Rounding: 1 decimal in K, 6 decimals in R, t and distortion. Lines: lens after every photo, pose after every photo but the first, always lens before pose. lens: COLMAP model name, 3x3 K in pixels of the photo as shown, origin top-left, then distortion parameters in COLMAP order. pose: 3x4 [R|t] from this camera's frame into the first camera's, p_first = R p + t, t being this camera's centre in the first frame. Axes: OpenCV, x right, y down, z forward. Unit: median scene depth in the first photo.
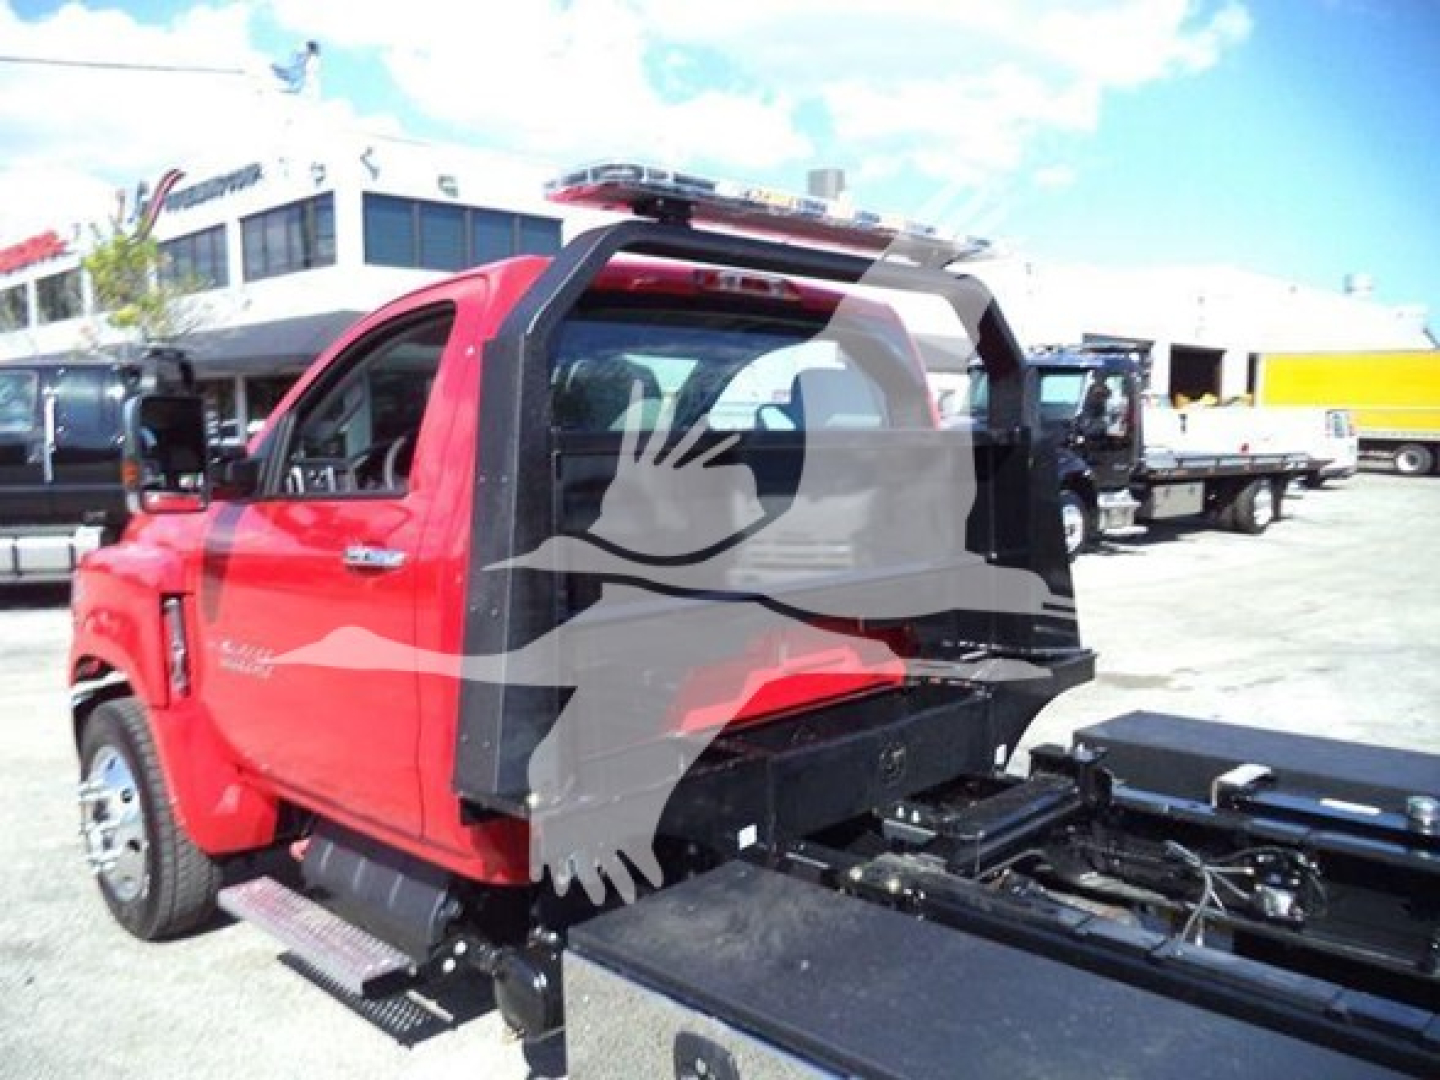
lens RADIAL K [[1166.7, 0, 721.4], [0, 1166.7, 558.8], [0, 0, 1]] dist [-0.028768, -0.004908]
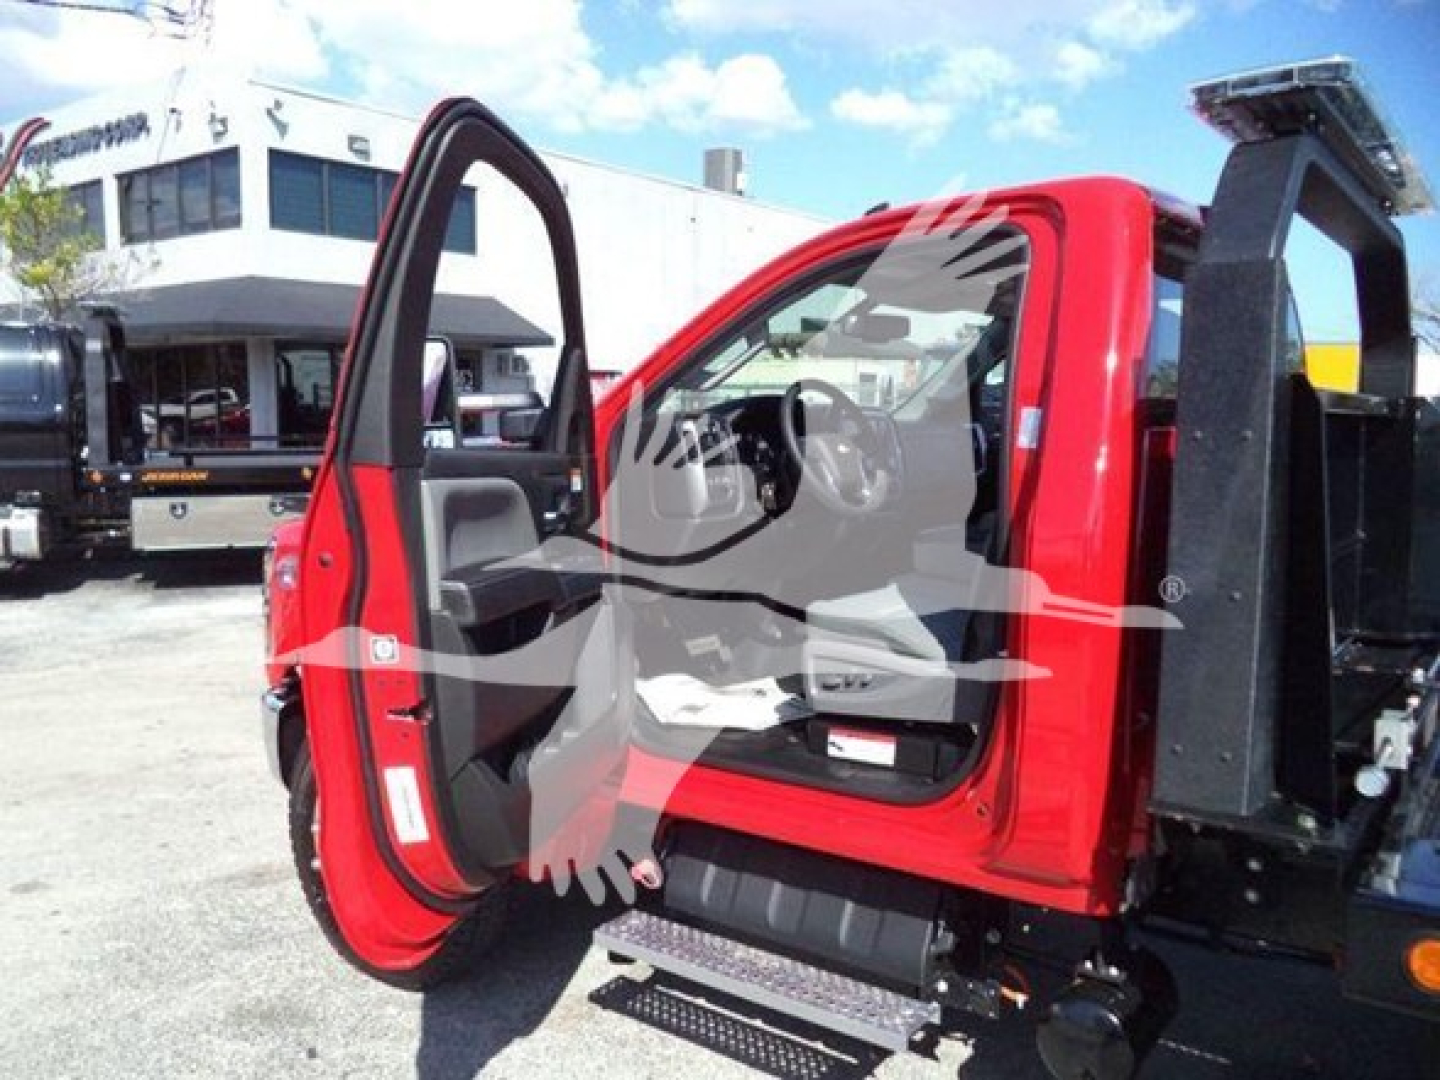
lens RADIAL K [[1167.7, 0, 699.7], [0, 1167.7, 584.5], [0, 0, 1]] dist [-0.026366, -0.014340]
pose [[0.992059, -0.005299, 0.125659, -0.086522], [0.001342, 0.999501, 0.031548, 0.001849], [-0.125764, -0.031129, 0.991572, 0.030921]]
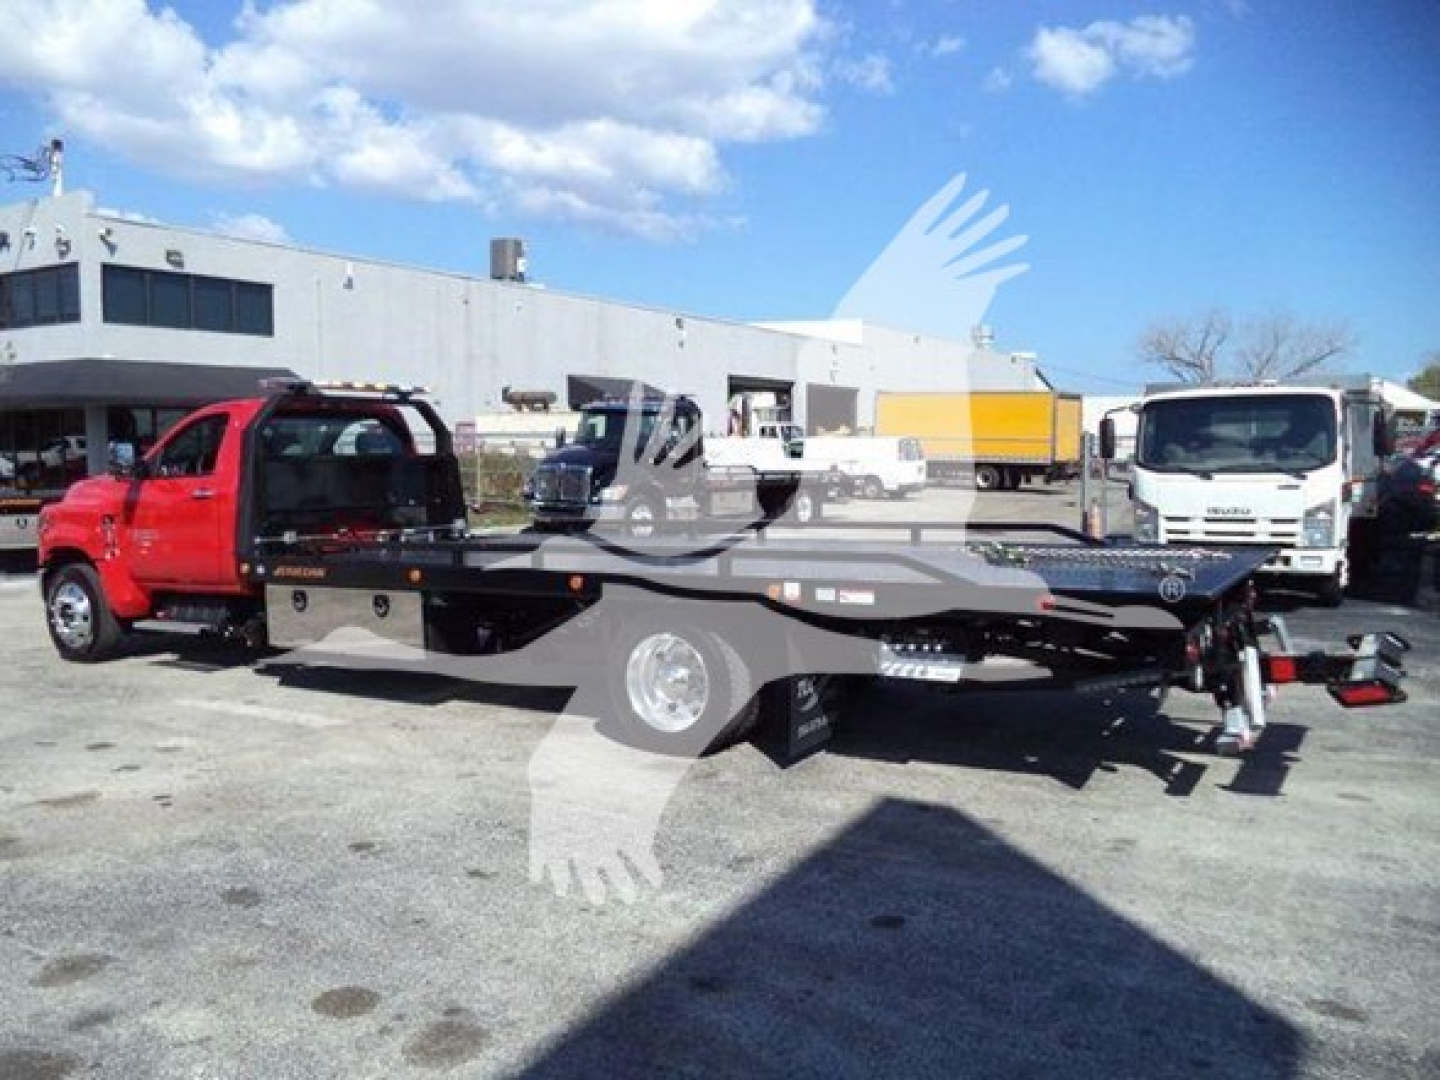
lens RADIAL K [[1191.9, 0, 754.7], [0, 1191.9, 537.0], [0, 0, 1]] dist [-0.002244, -0.049260]
pose [[0.970225, -0.015780, 0.241690, 0.058019], [0.025928, 0.998908, -0.038866, 0.043801], [-0.240813, 0.043975, 0.969575, -0.384911]]
